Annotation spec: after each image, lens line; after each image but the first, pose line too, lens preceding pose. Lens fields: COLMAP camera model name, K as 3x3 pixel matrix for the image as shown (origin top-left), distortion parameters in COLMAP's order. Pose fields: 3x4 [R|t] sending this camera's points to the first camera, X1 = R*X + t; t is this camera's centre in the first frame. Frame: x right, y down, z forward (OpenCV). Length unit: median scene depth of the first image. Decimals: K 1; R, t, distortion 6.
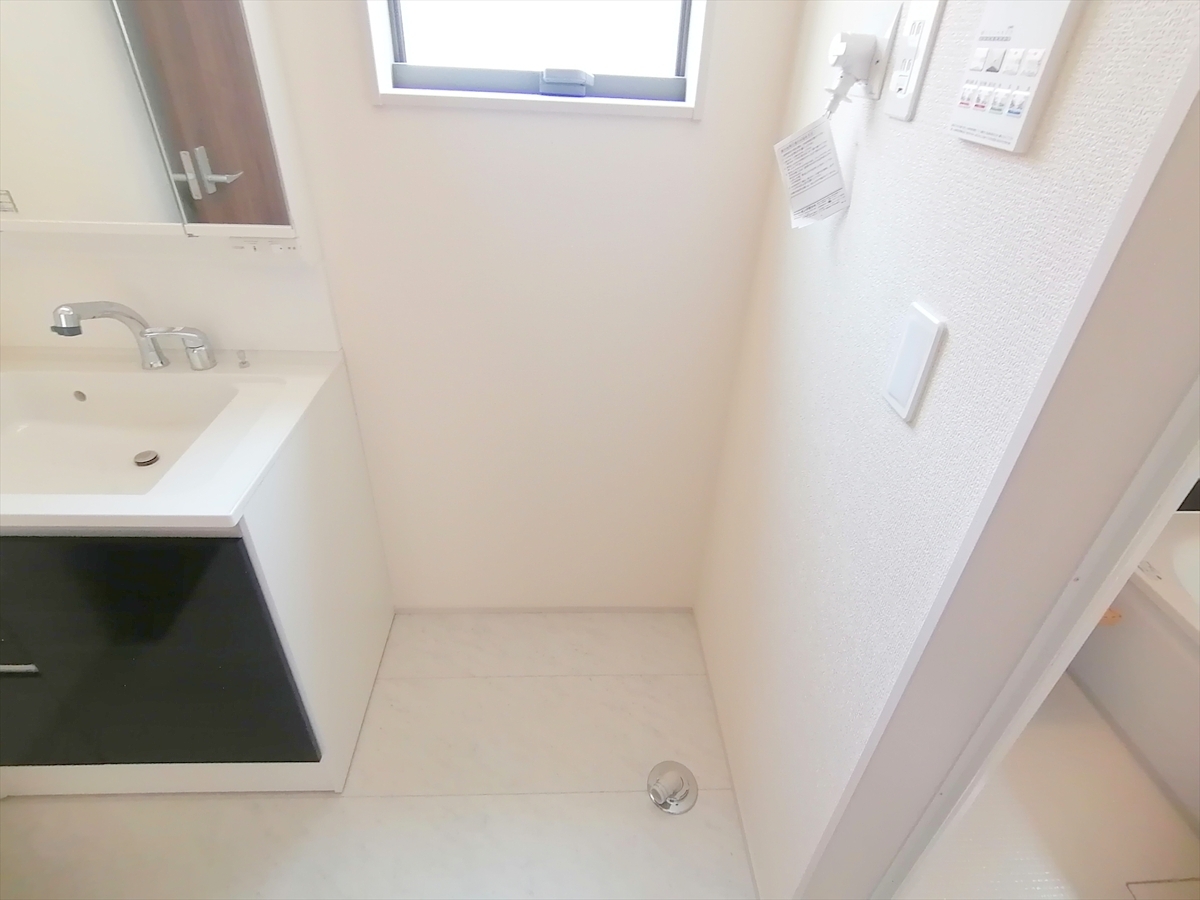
lens RADIAL K [[623.4, 0, 593.9], [0, 623.4, 437.8], [0, 0, 1]] dist [0.000465, -0.000047]
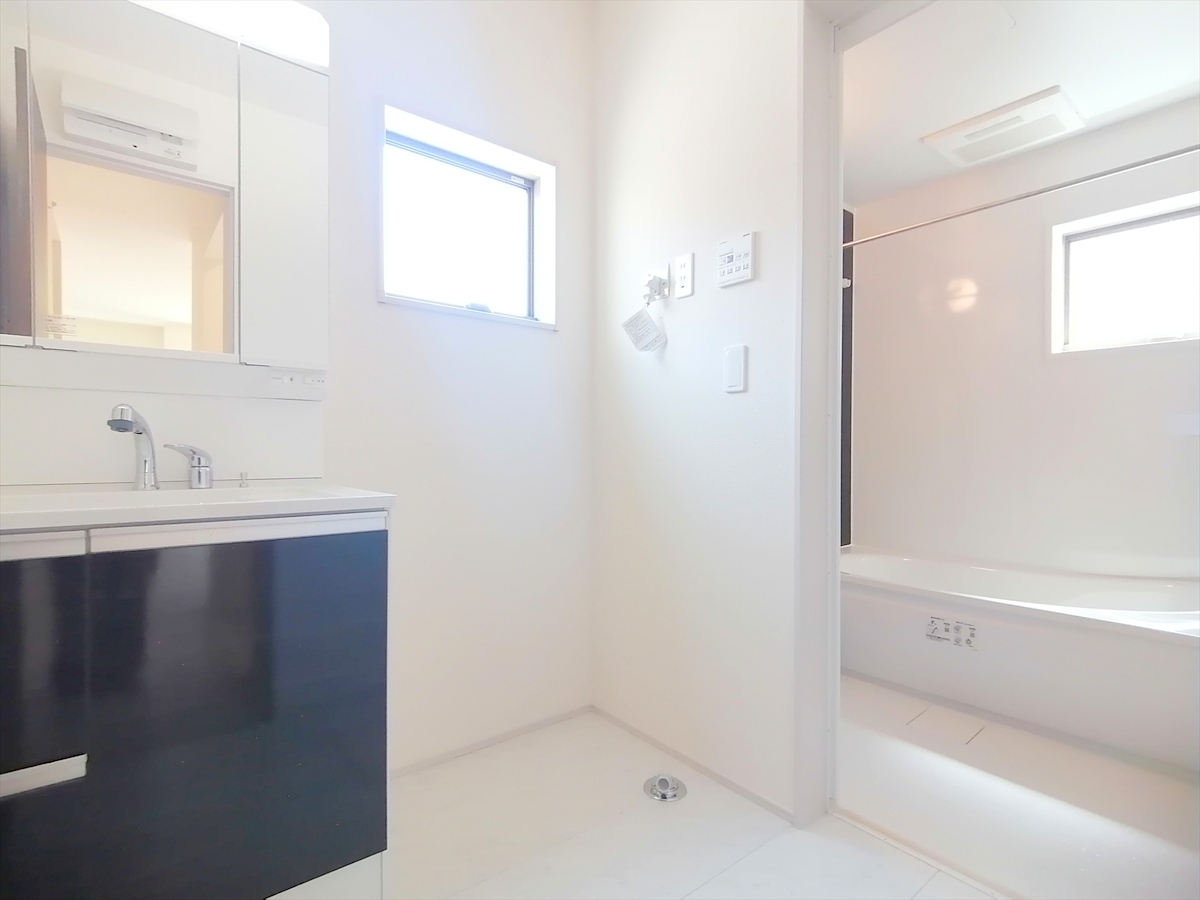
lens RADIAL K [[592.6, 0, 600.0], [0, 592.6, 450.0], [0, 0, 1]] dist [-0.017414, -0.000578]
pose [[0.805250, -0.025238, 0.592398, -0.715176], [0.340416, 0.837707, -0.427041, 0.532145], [-0.485478, 0.545537, 0.683154, -0.068210]]
